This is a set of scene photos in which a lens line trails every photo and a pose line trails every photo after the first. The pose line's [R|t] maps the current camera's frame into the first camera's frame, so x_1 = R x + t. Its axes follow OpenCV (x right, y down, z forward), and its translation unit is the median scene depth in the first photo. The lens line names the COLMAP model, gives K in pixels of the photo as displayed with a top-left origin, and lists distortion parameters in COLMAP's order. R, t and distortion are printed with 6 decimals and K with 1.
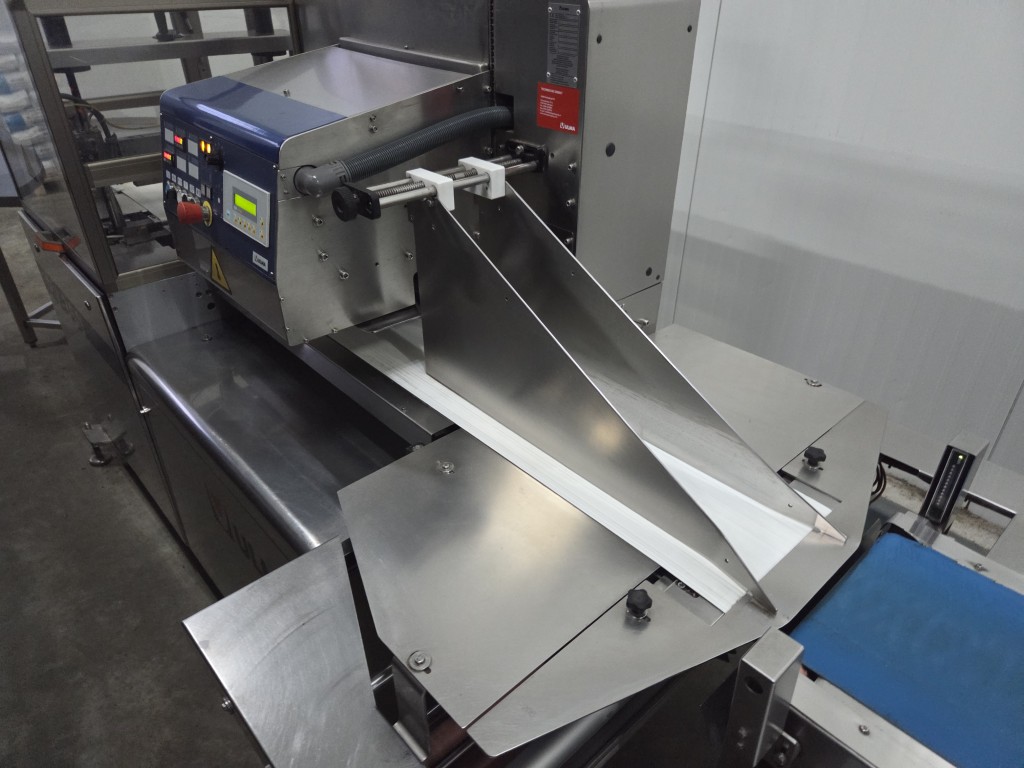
lens RADIAL K [[702.5, 0, 512.0], [0, 702.5, 384.0], [0, 0, 1]] dist [0.076141, -0.083763]
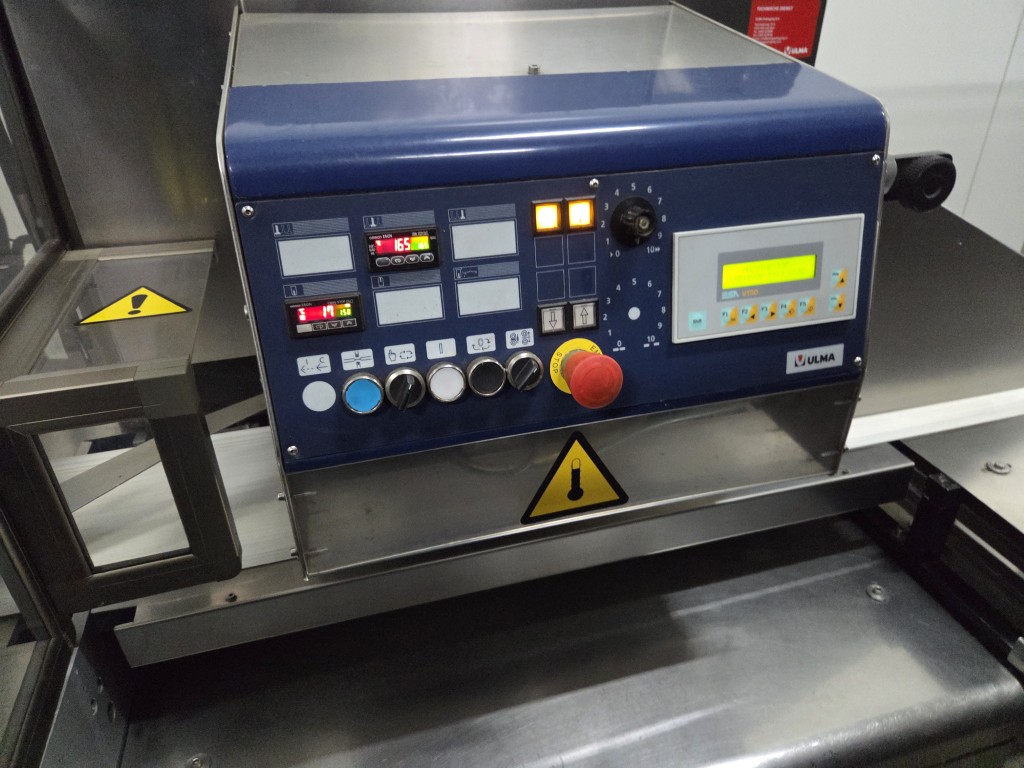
lens RADIAL K [[702.5, 0, 512.0], [0, 702.5, 384.0], [0, 0, 1]] dist [0.076141, -0.083763]
pose [[0.437790, -0.455153, 0.775355, -0.834809], [0.486066, 0.845315, 0.221773, -0.370507], [-0.756360, 0.279784, 0.591305, 0.852072]]
